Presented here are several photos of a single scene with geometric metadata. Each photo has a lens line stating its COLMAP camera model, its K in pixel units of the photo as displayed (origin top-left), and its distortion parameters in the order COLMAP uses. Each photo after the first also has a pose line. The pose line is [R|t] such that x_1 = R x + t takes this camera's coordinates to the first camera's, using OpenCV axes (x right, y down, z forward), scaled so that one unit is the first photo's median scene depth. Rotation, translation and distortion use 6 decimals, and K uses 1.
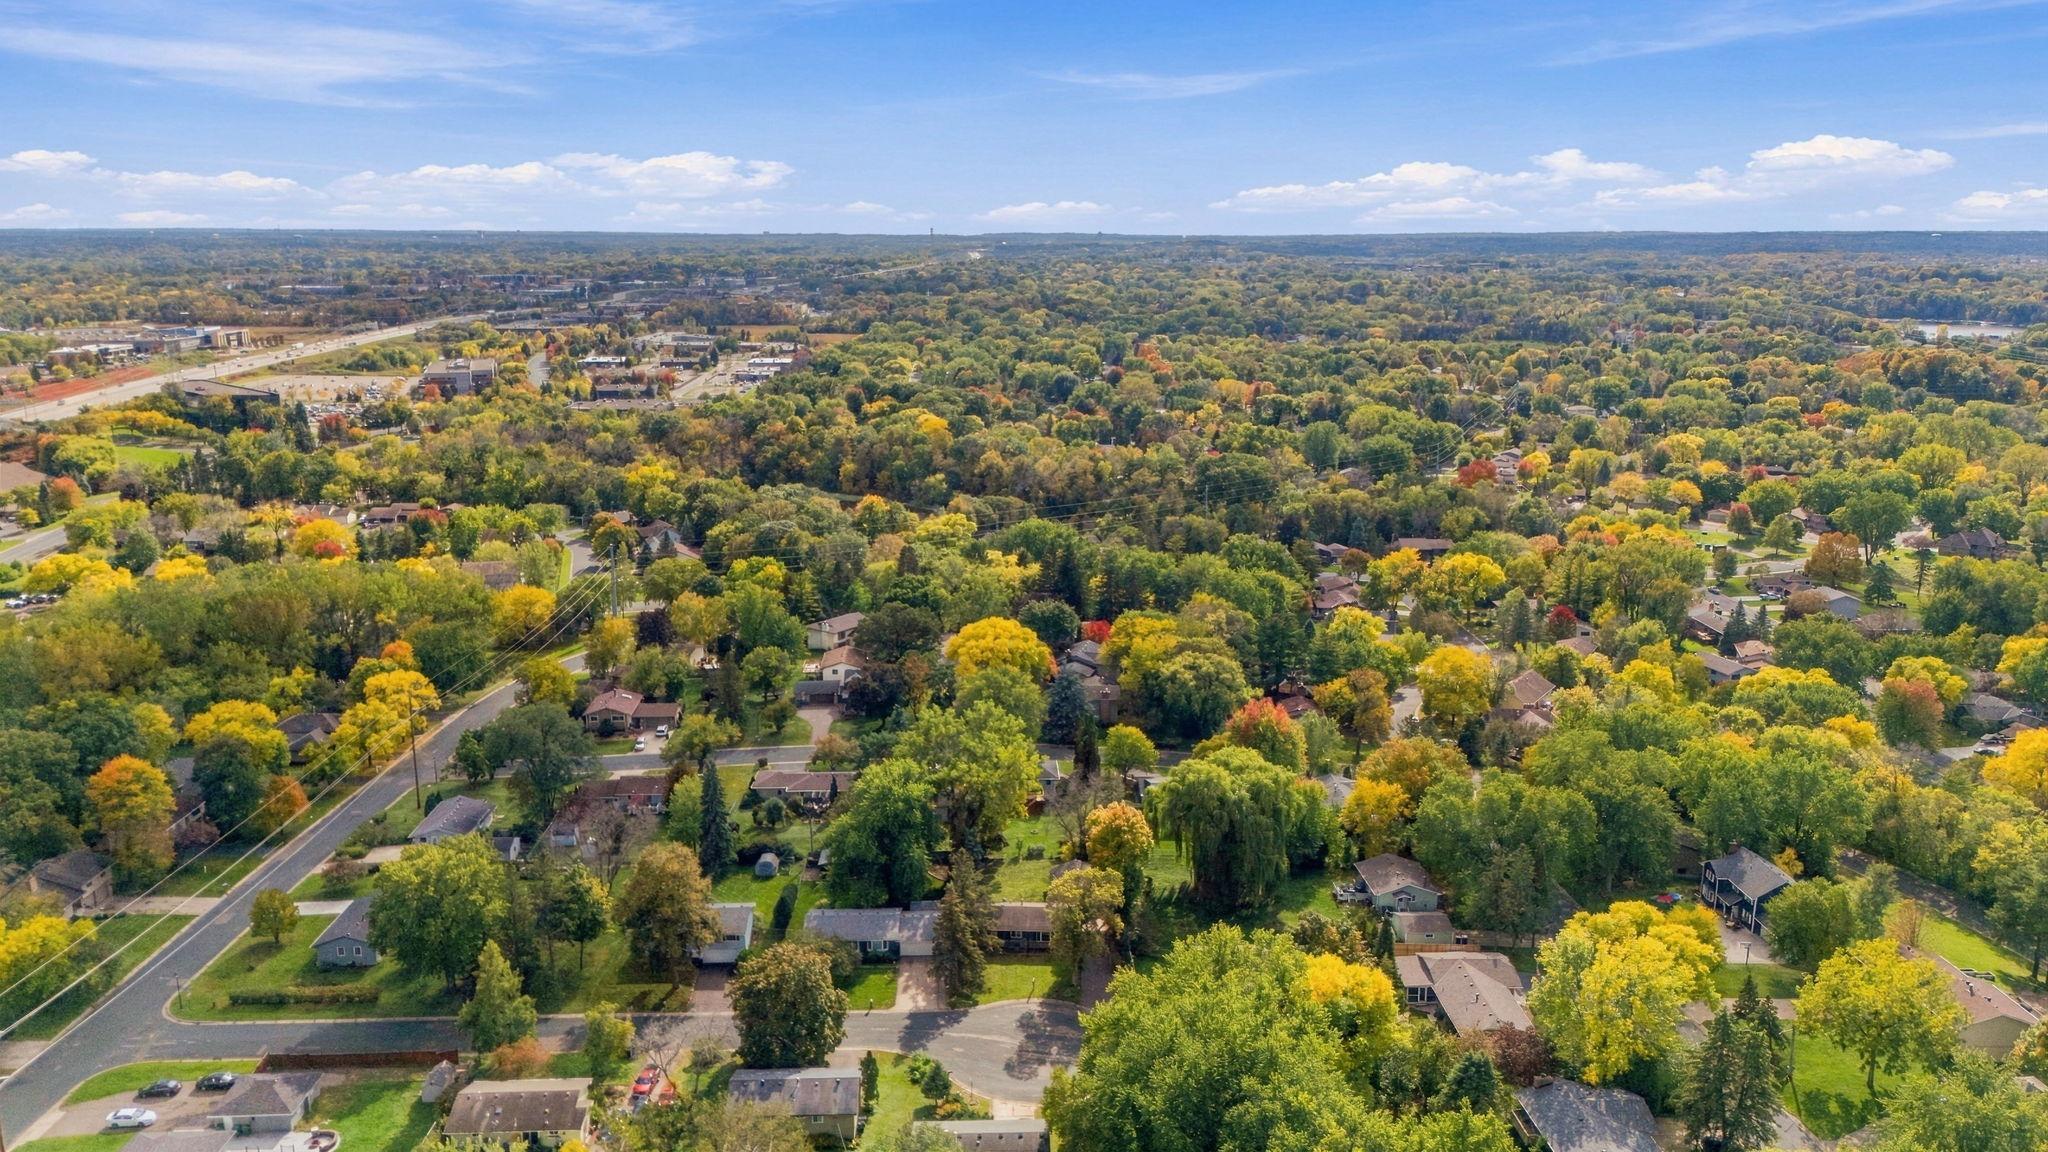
lens RADIAL K [[1501.8, 0, 1027.0], [0, 1501.8, 583.9], [0, 0, 1]] dist [0.099515, -0.049560]
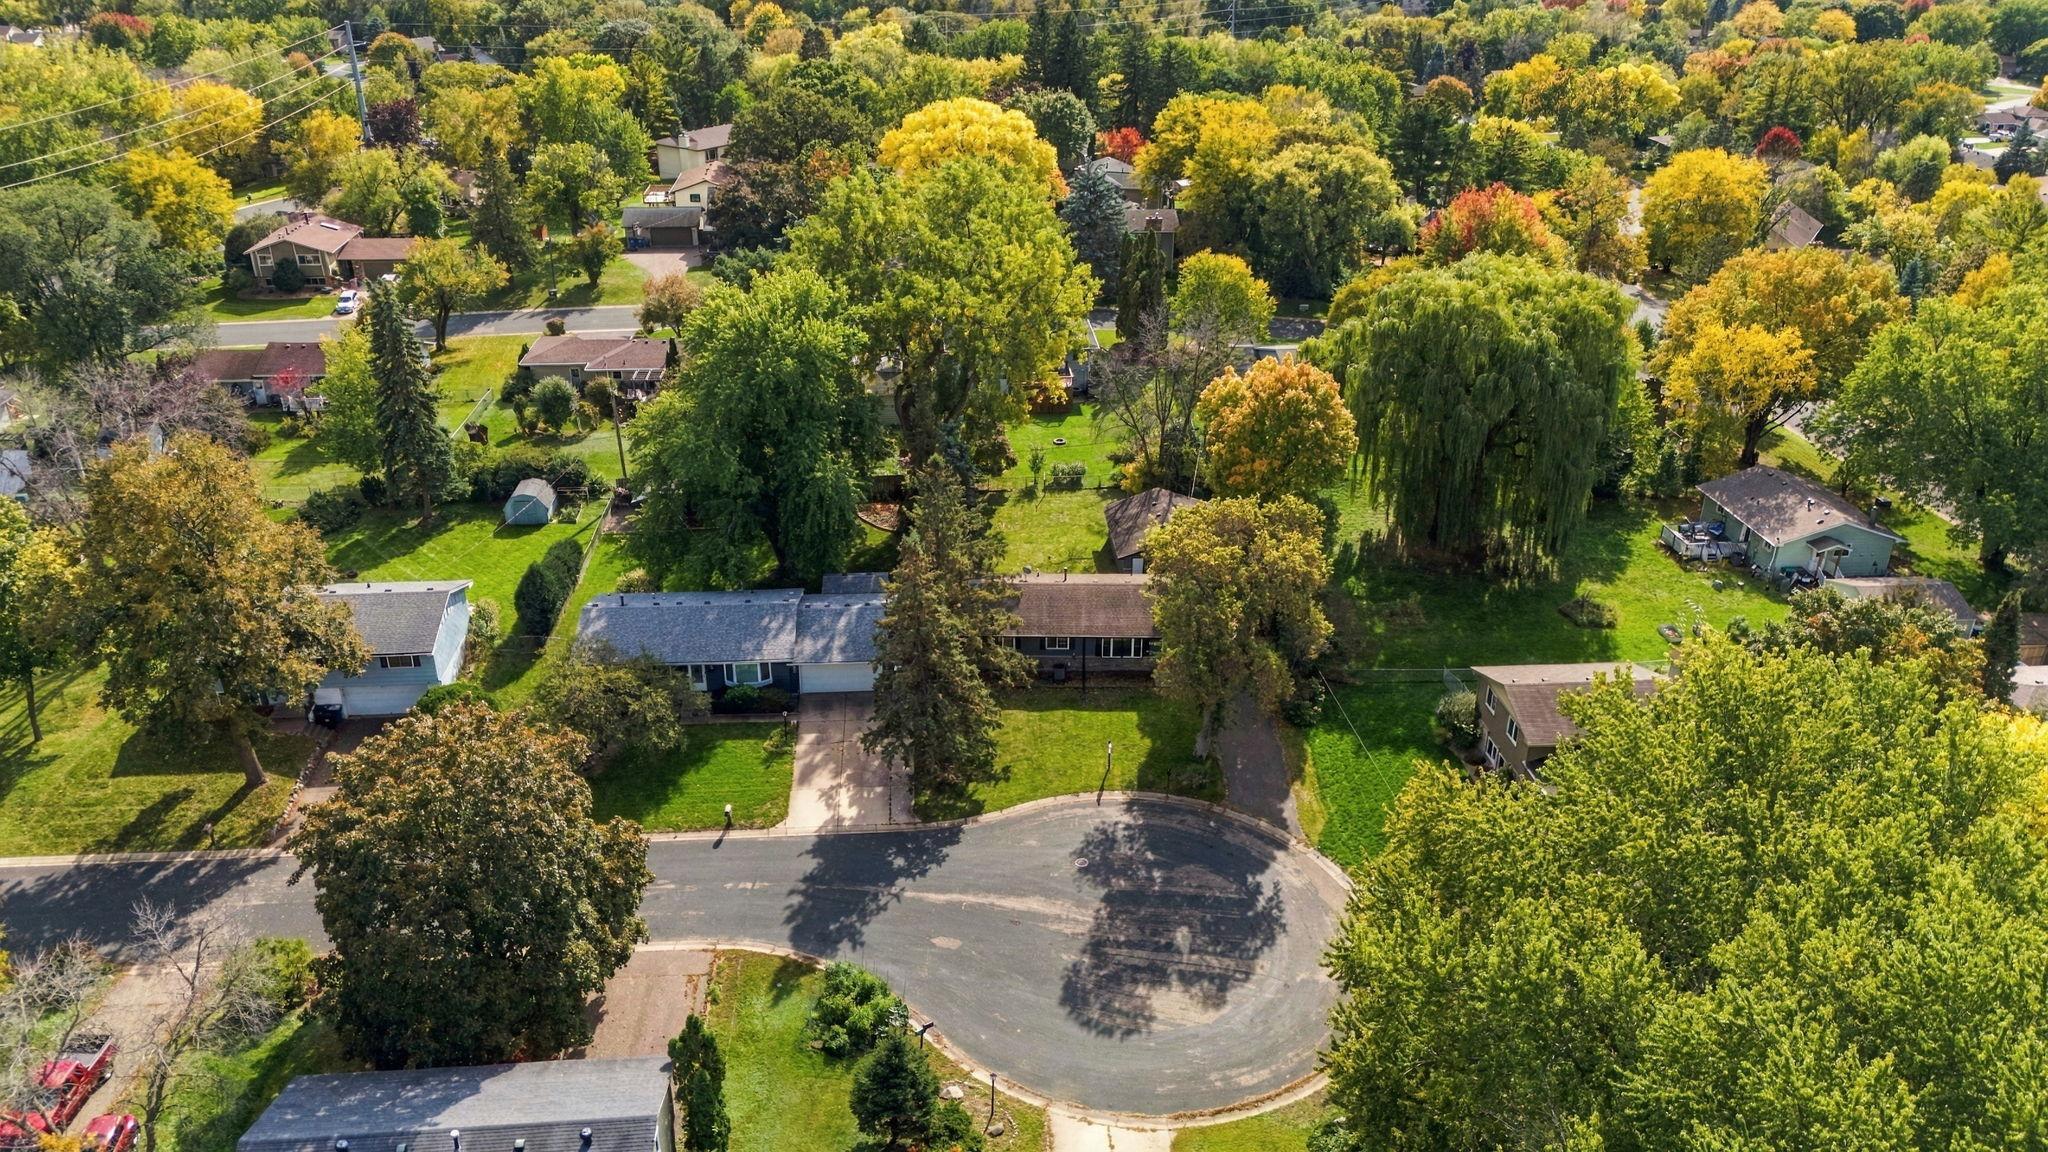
lens RADIAL K [[1501.8, 0, 1019.4], [0, 1501.8, 592.0], [0, 0, 1]] dist [0.099515, -0.049560]
pose [[0.999234, -0.012279, 0.037168, -0.032687], [0.003499, 0.973743, 0.227623, 0.107148], [-0.038988, -0.227318, 0.973040, 0.530699]]
